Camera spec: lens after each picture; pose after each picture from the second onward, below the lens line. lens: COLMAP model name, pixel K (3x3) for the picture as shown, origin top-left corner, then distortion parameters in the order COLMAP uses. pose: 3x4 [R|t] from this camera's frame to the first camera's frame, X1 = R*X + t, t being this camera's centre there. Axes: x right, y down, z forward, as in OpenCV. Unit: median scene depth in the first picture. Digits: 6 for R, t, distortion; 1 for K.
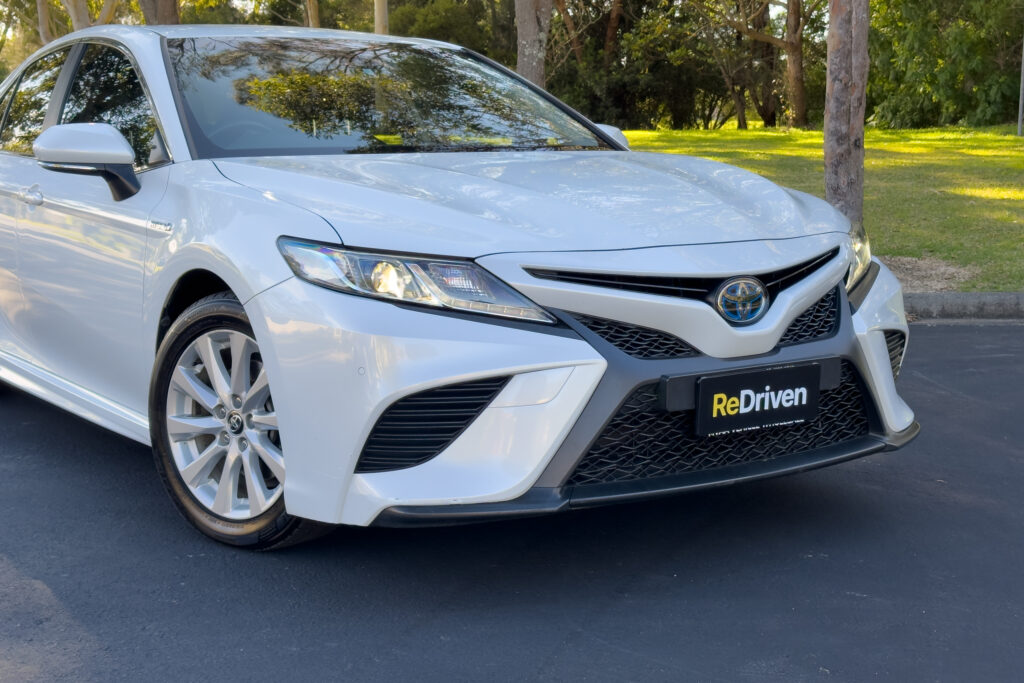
lens RADIAL K [[1418.3, 0, 514.8], [0, 1418.3, 330.7], [0, 0, 1]] dist [0.147817, -0.124046]
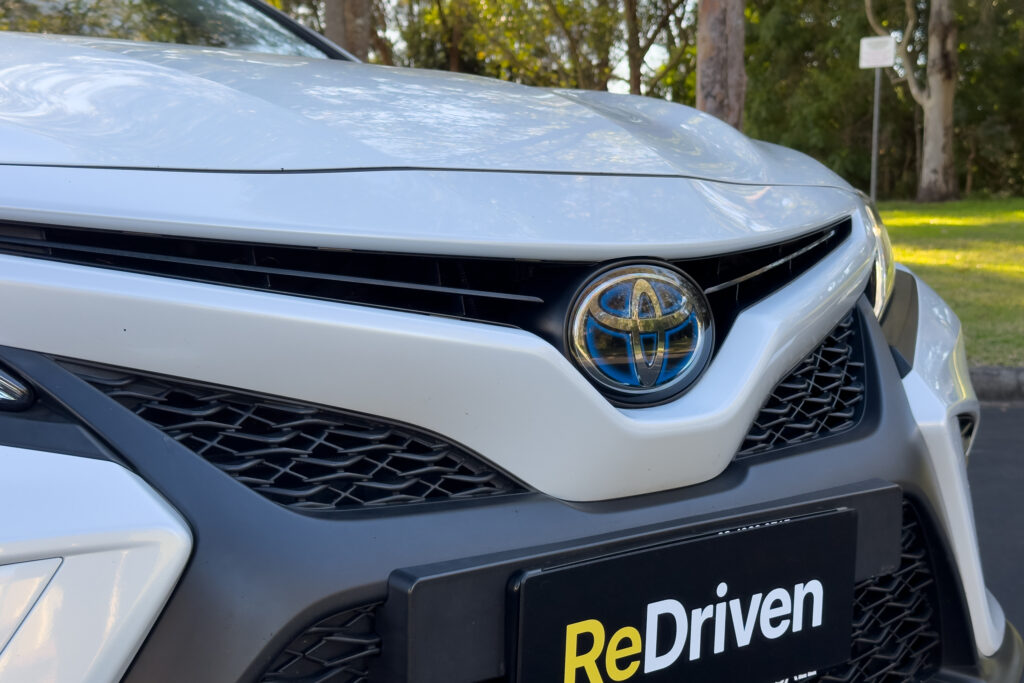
lens RADIAL K [[1418.3, 0, 514.8], [0, 1418.3, 330.7], [0, 0, 1]] dist [0.147817, -0.124046]
pose [[0.994158, -0.004023, 0.107858, 0.090013], [0.010825, 0.997983, -0.062556, -0.000154], [-0.107389, 0.063358, 0.992196, 0.648089]]
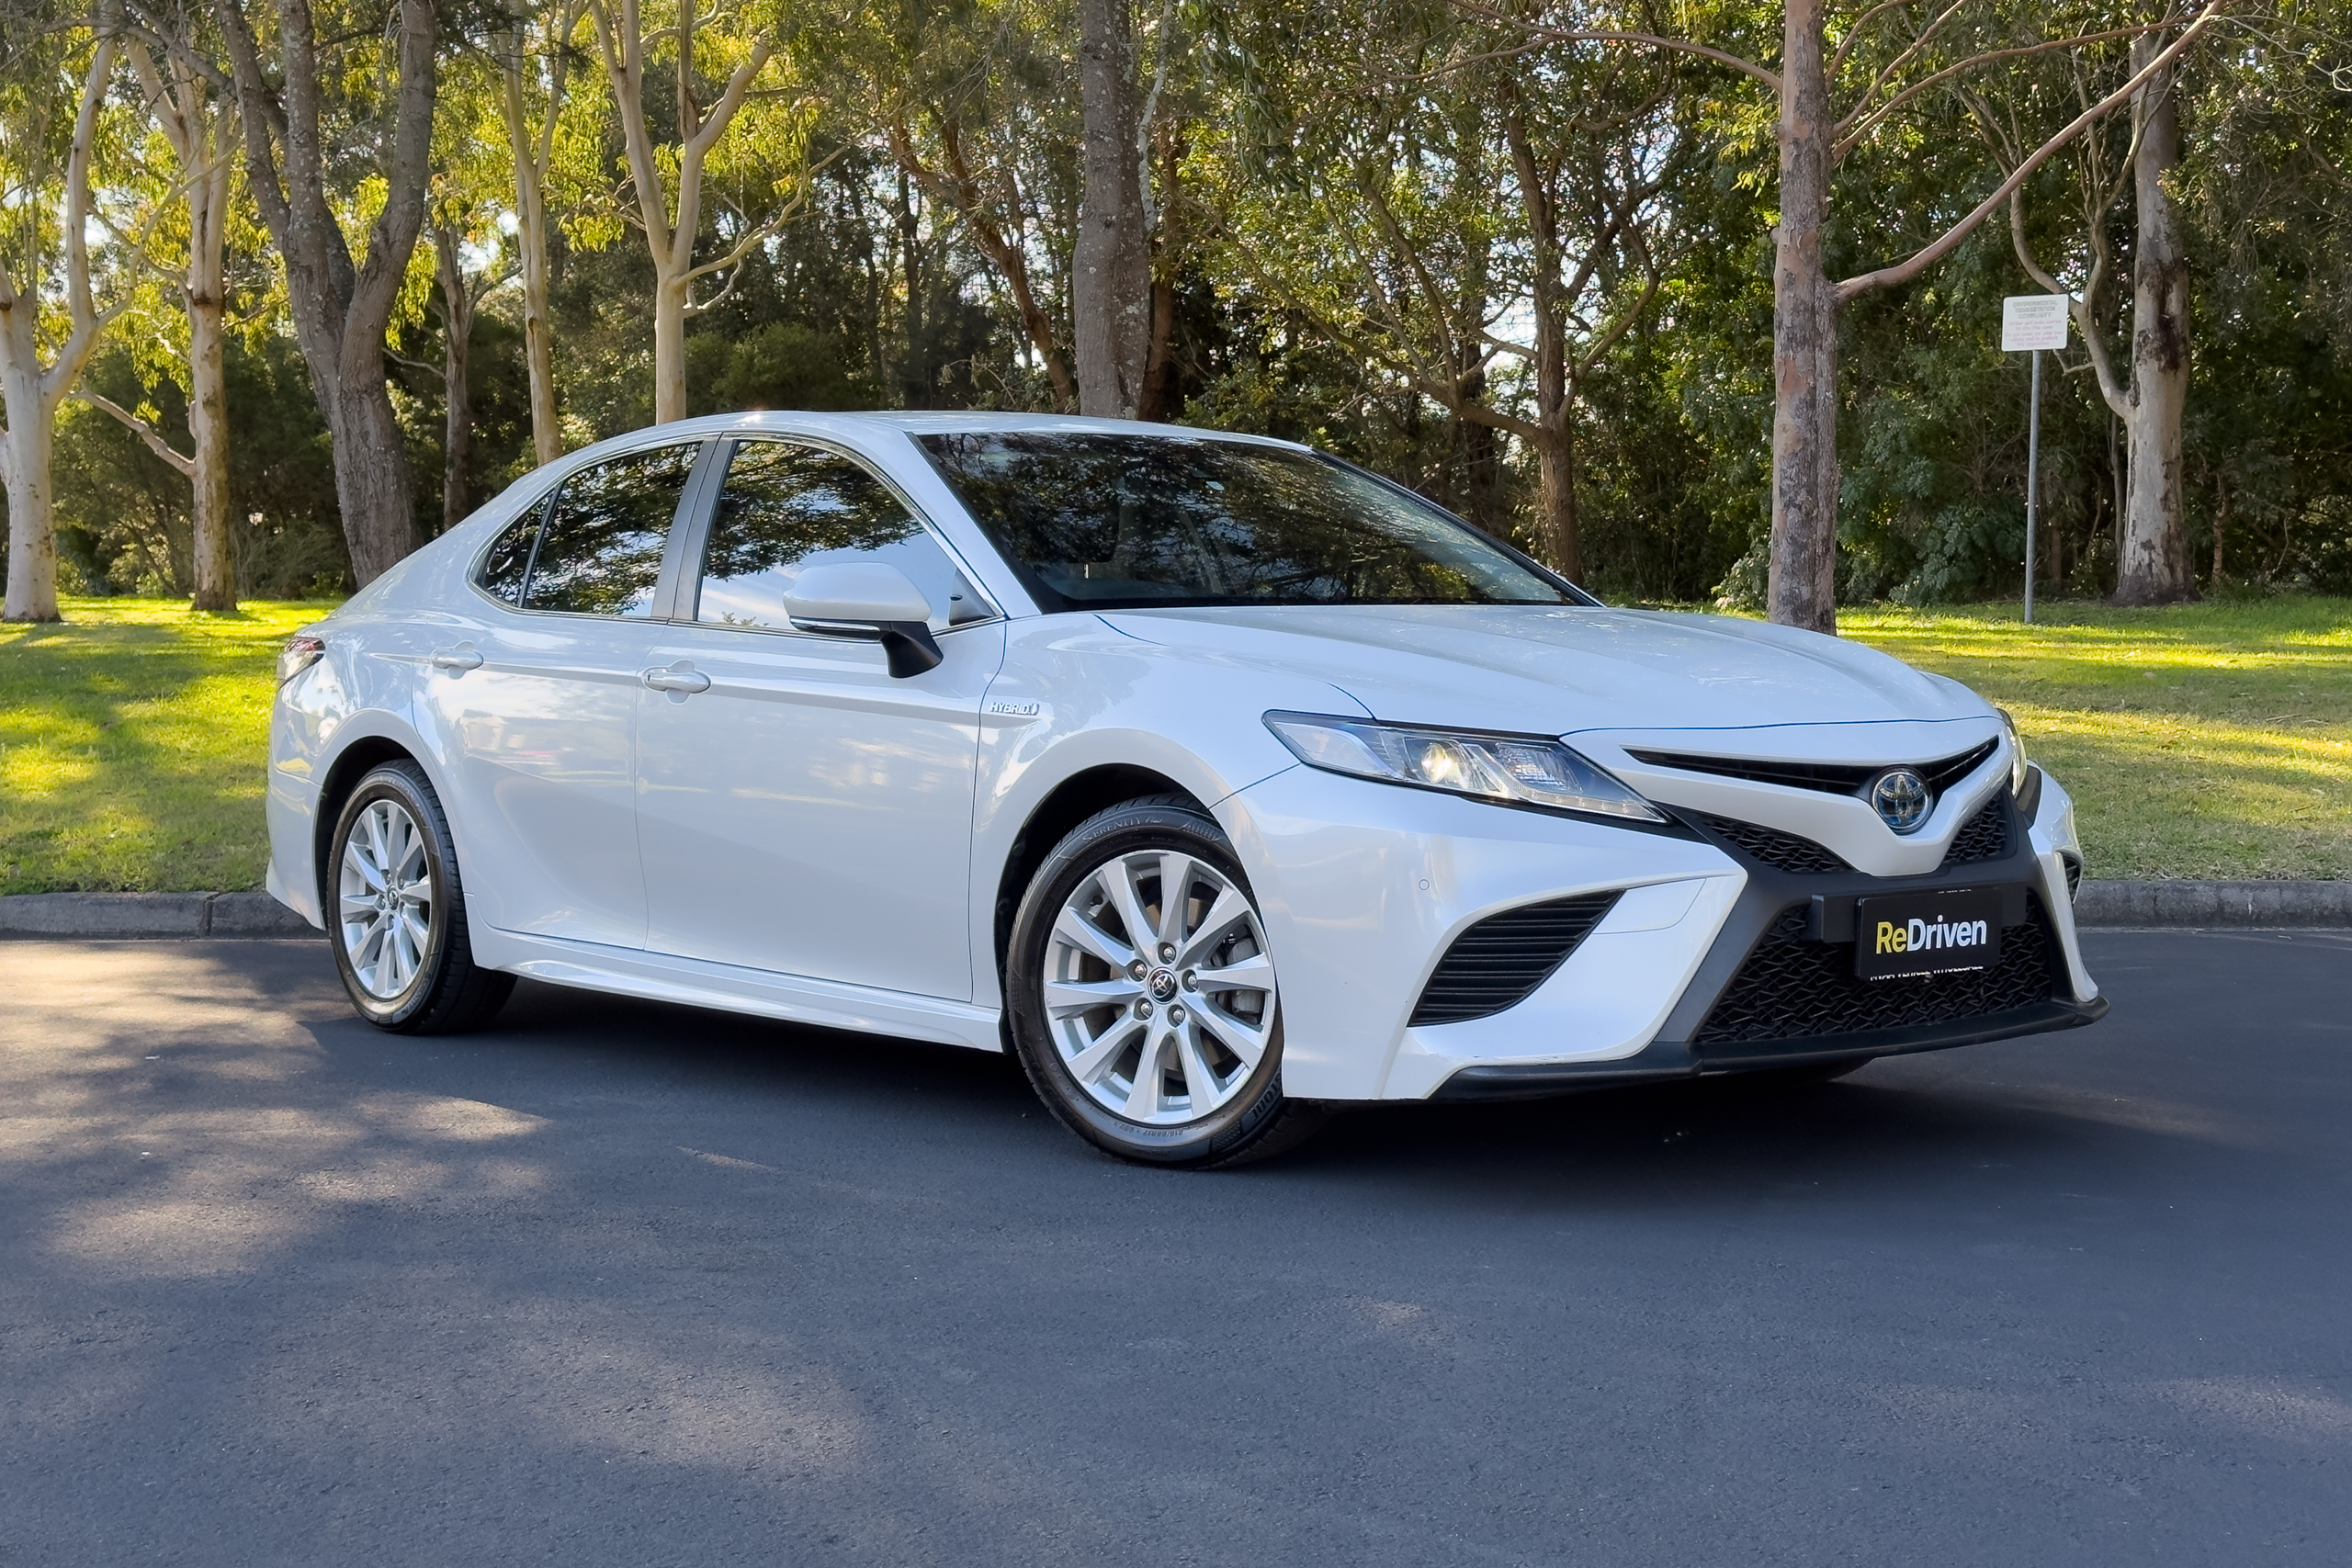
lens RADIAL K [[3257.4, 0, 1182.5], [0, 3257.4, 759.1], [0, 0, 1]] dist [0.147817, -0.124046]
pose [[0.995065, 0.000875, 0.099224, -0.365567], [0.008528, 0.995507, -0.094305, 0.111321], [-0.098861, 0.094686, 0.990586, -0.617946]]
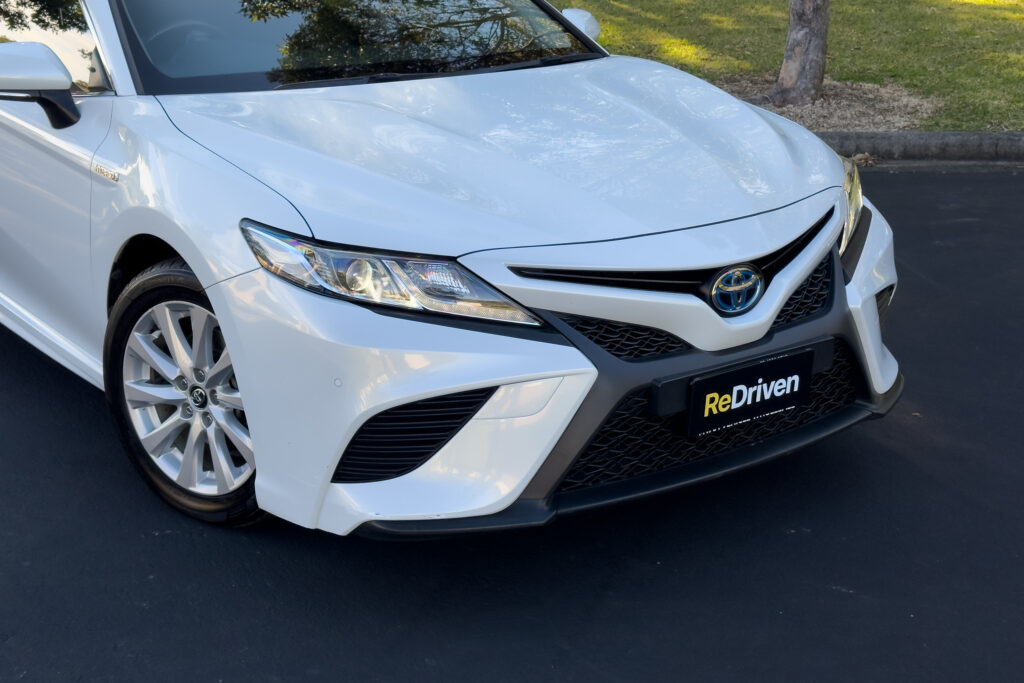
lens RADIAL K [[1418.3, 0, 514.8], [0, 1418.3, 330.7], [0, 0, 1]] dist [0.147817, -0.124046]
pose [[0.998947, -0.001472, 0.045863, -0.030927], [-0.006600, 0.984484, 0.175351, -0.155759], [-0.045410, -0.175469, 0.983437, 0.067579]]
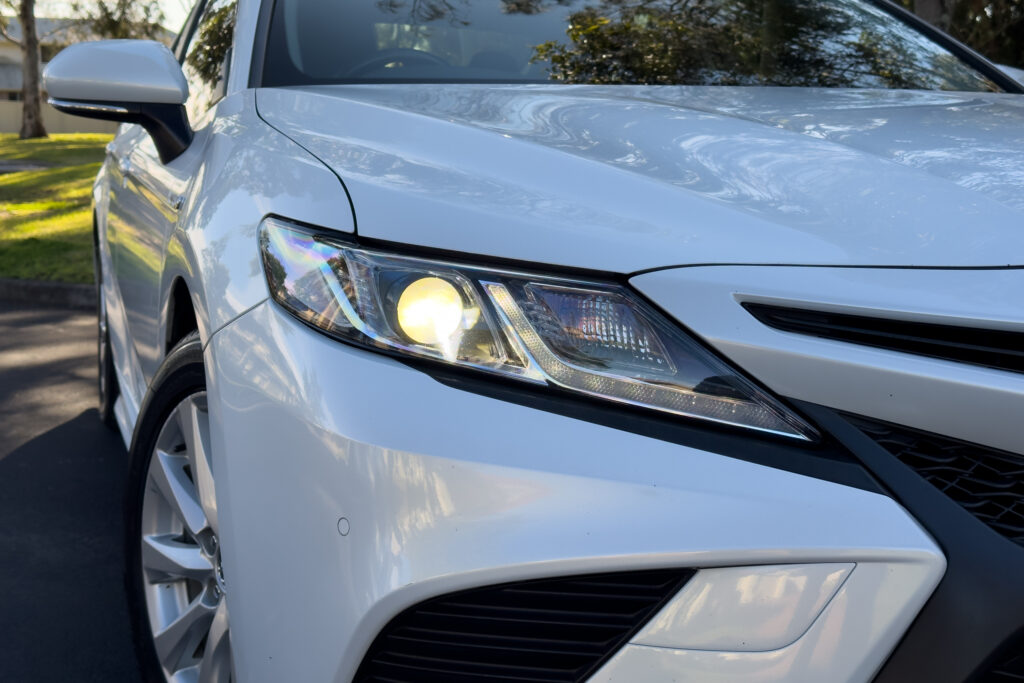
lens RADIAL K [[1418.3, 0, 514.8], [0, 1418.3, 330.7], [0, 0, 1]] dist [0.147817, -0.124046]
pose [[0.962714, 0.049617, -0.265934, 0.048642], [-0.052460, 0.998617, -0.003591, -0.028985], [0.265387, 0.017408, 0.963985, 0.543421]]
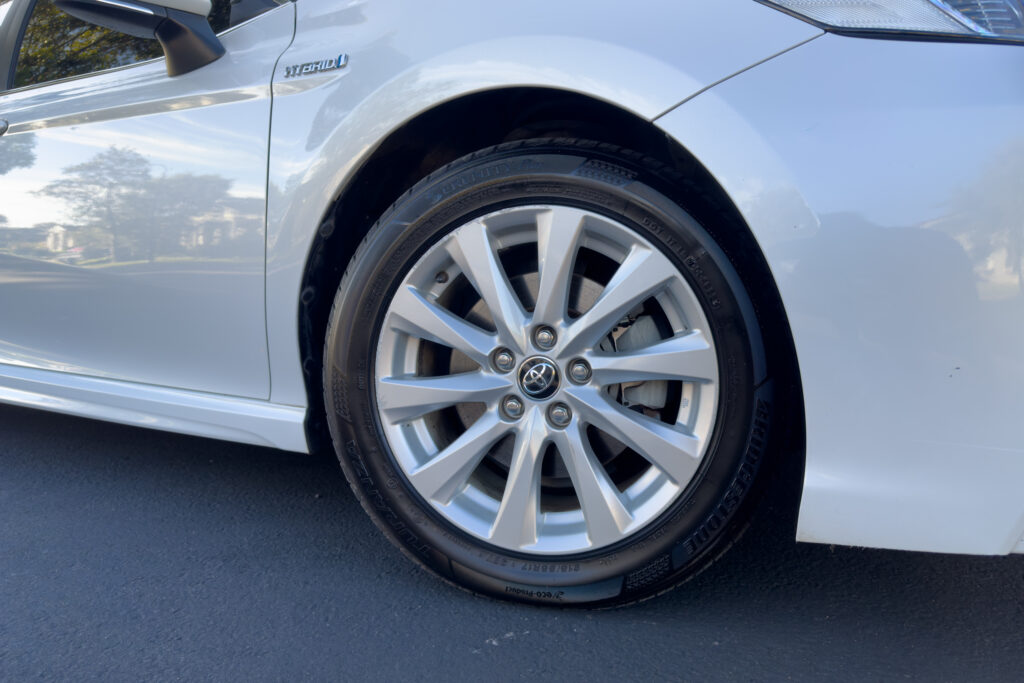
lens RADIAL K [[684.5, 0, 512.0], [0, 684.5, 341.5], [0, 0, 1]] dist [0.026137, -0.001519]
pose [[0.912426, -0.022867, 0.408602, -0.333690], [0.048011, 0.997524, -0.051386, 0.067853], [-0.406415, 0.066503, 0.911265, 0.809330]]
